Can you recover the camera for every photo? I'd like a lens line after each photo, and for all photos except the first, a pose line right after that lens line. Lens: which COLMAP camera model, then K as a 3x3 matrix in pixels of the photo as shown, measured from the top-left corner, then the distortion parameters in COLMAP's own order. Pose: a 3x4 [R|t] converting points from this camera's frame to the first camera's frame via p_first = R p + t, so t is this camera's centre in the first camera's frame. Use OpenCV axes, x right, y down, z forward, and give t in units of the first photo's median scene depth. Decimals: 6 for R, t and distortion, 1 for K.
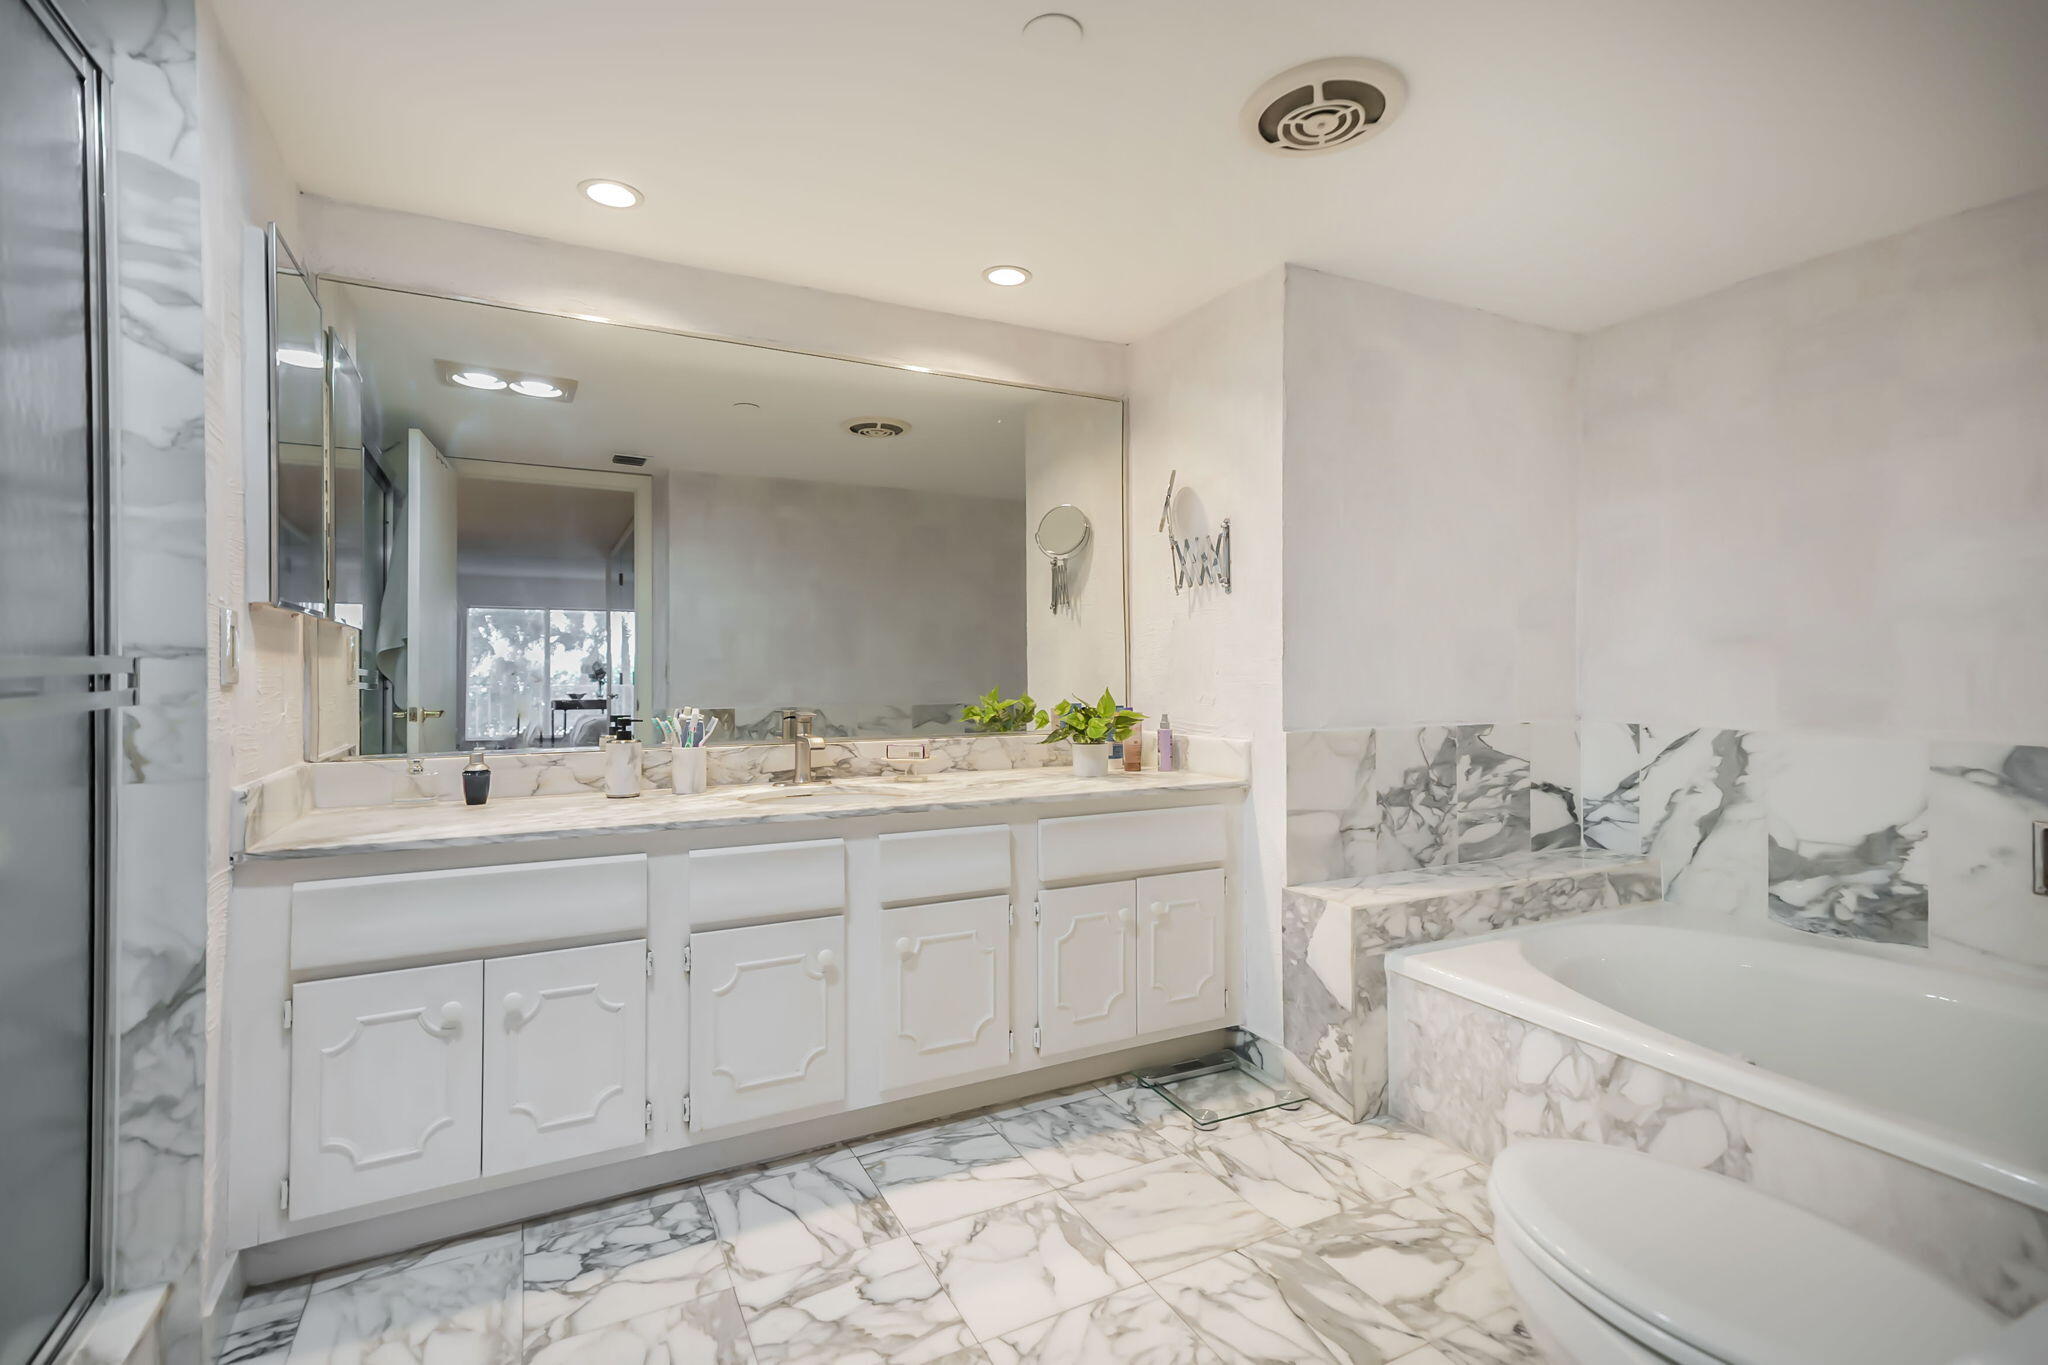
lens RADIAL K [[943.7, 0, 1023.0], [0, 943.7, 678.5], [0, 0, 1]] dist [0.017276, 0.001494]
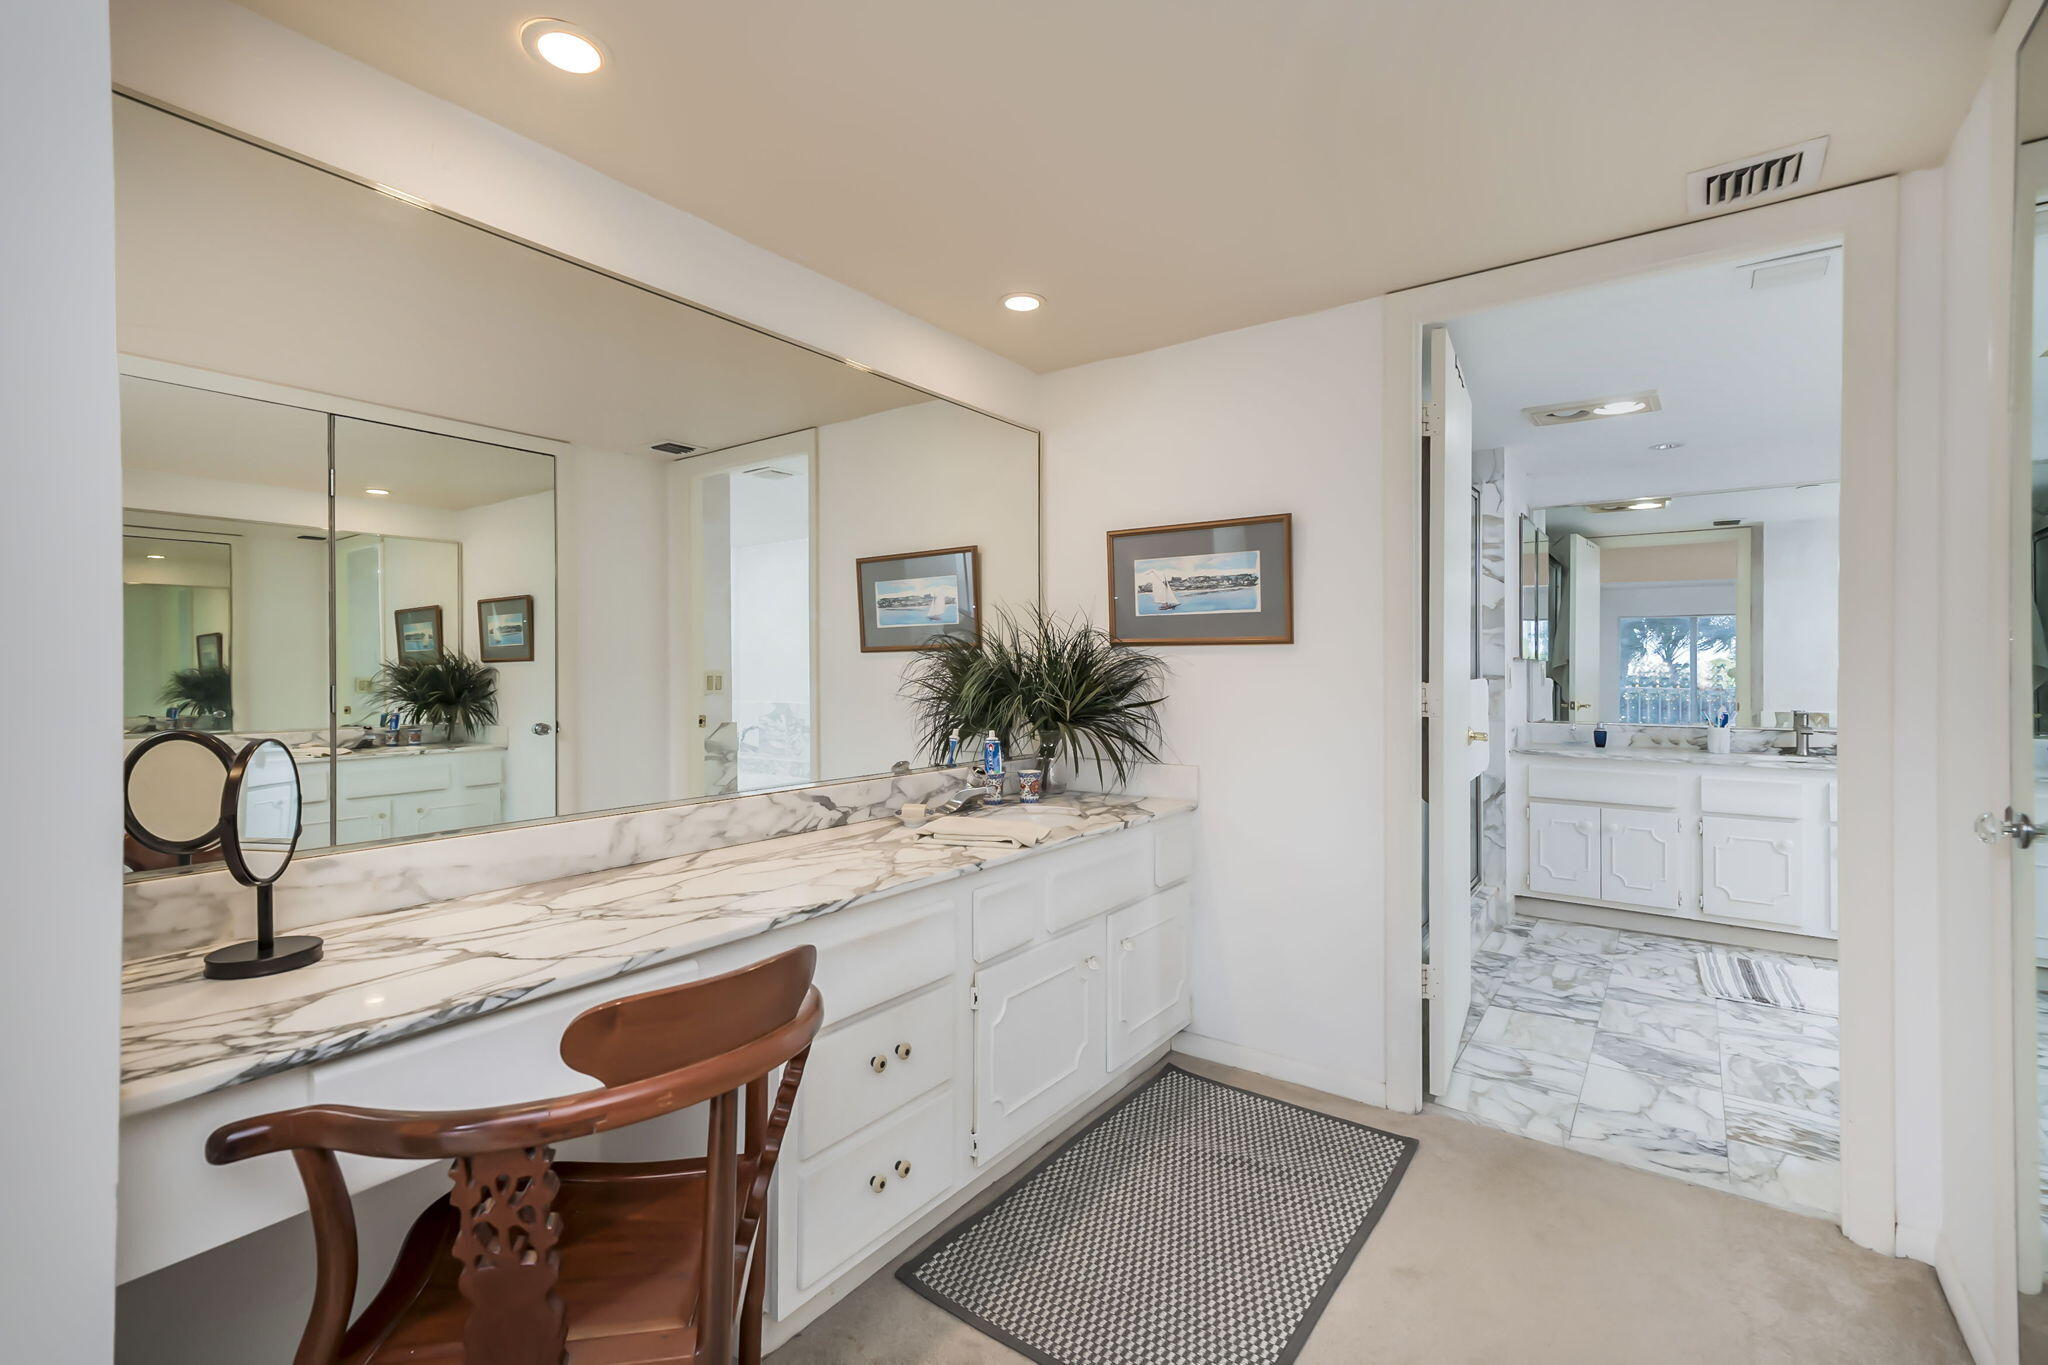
lens RADIAL K [[943.7, 0, 1024.7], [0, 943.7, 687.7], [0, 0, 1]] dist [0.017276, 0.001494]
pose [[0.450281, -0.002230, -0.892884, 0.840660], [0.005947, 0.999982, 0.000501, -0.002914], [0.892867, -0.005536, 0.450286, -1.266547]]
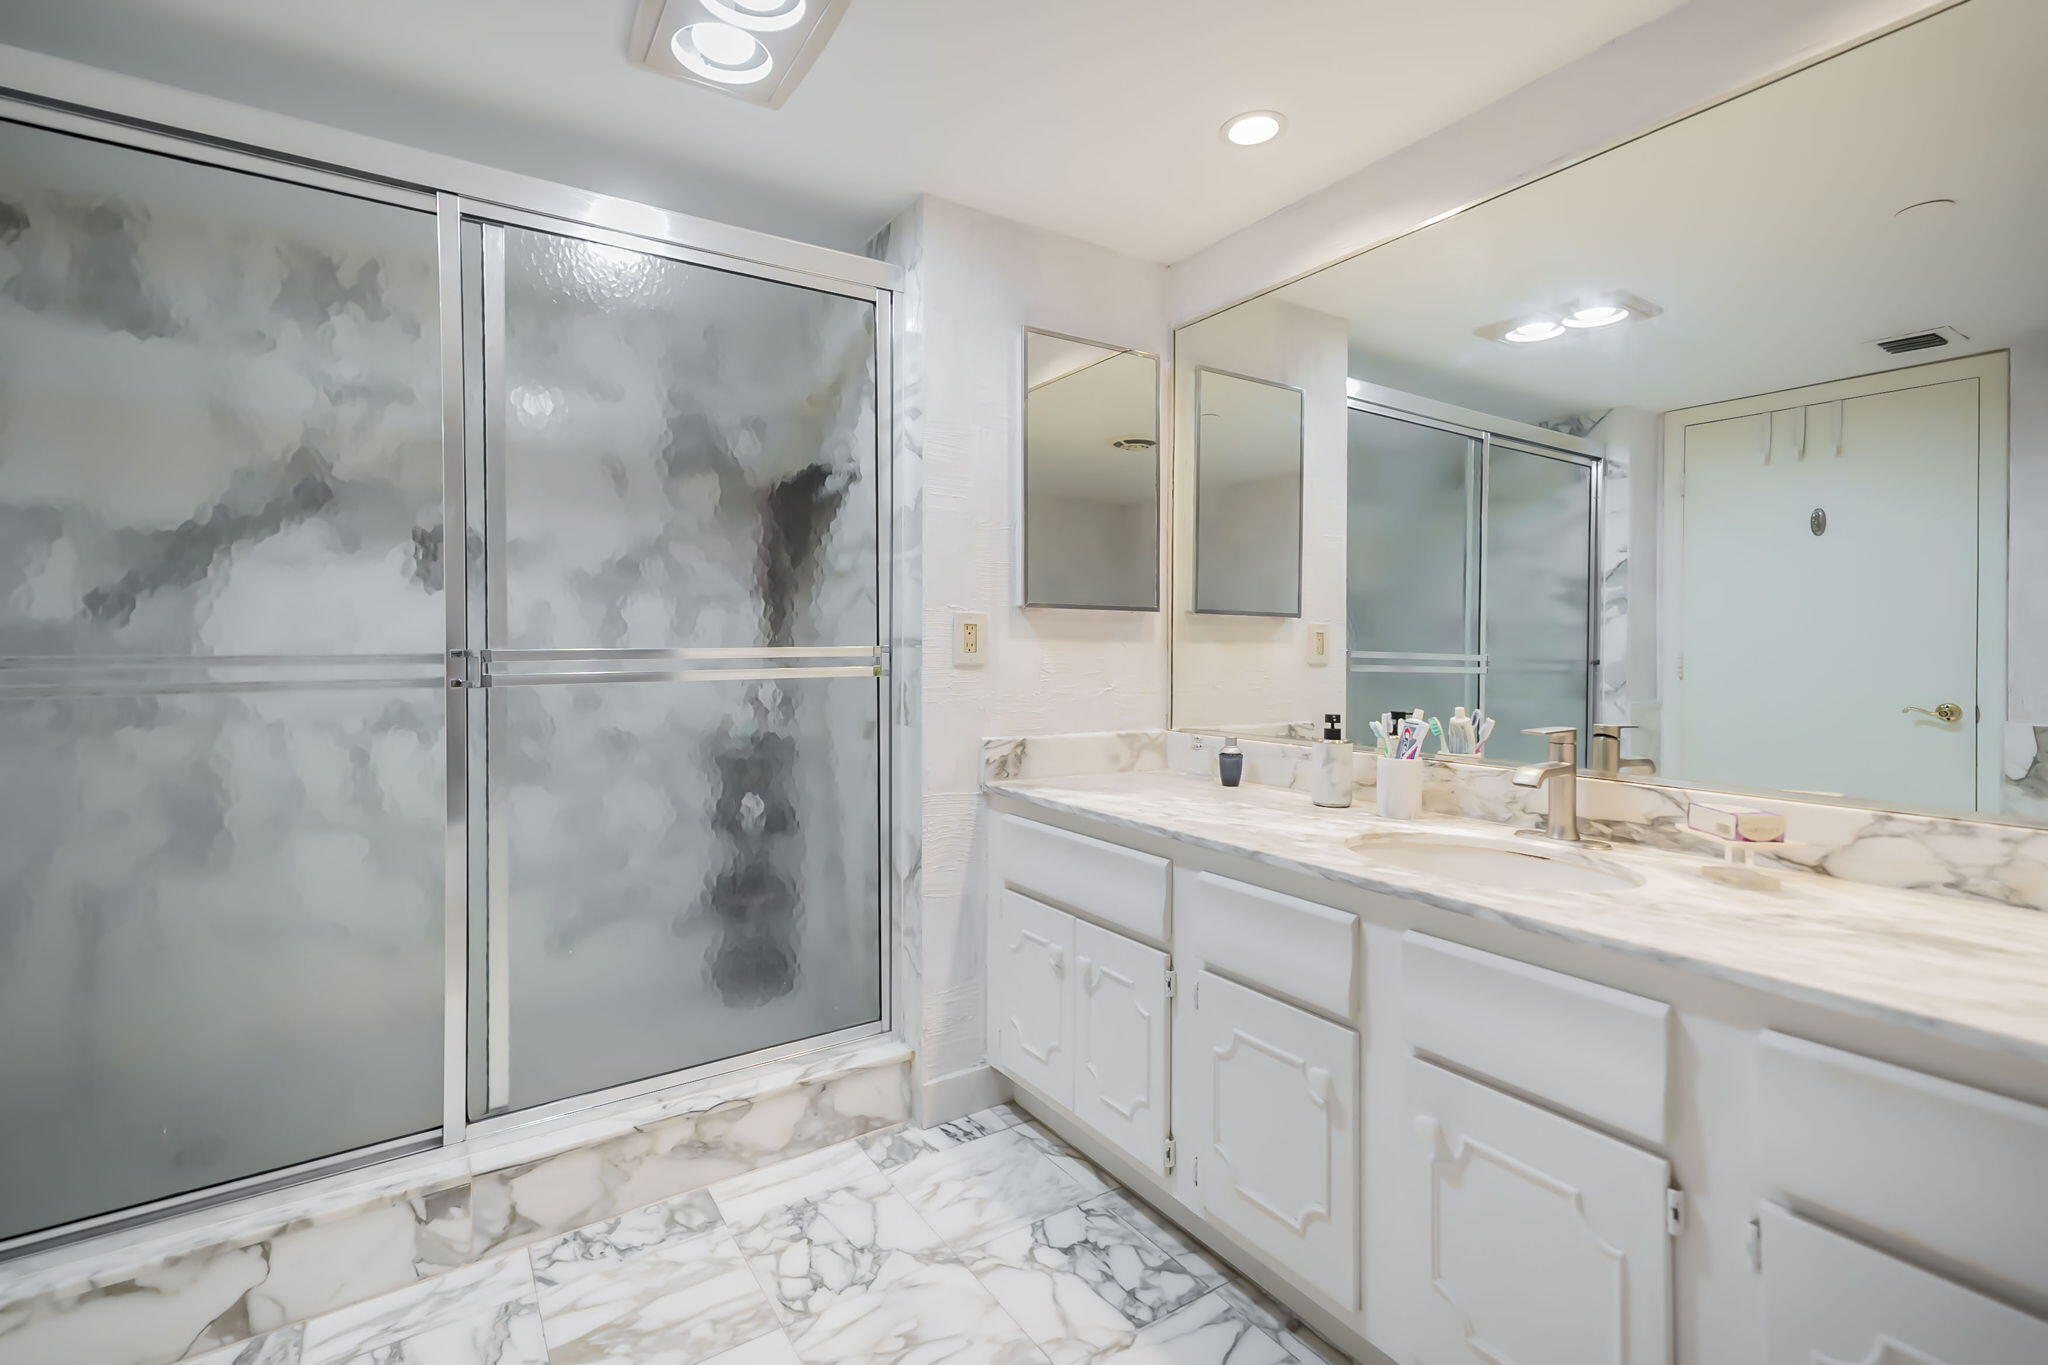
lens RADIAL K [[943.7, 0, 1017.1], [0, 943.7, 649.6], [0, 0, 1]] dist [0.017276, 0.001494]
pose [[0.098900, 0.003604, -0.995091, 0.500406], [-0.014983, 0.999885, 0.002132, -0.017062], [0.994985, 0.014699, 0.098943, 0.782057]]
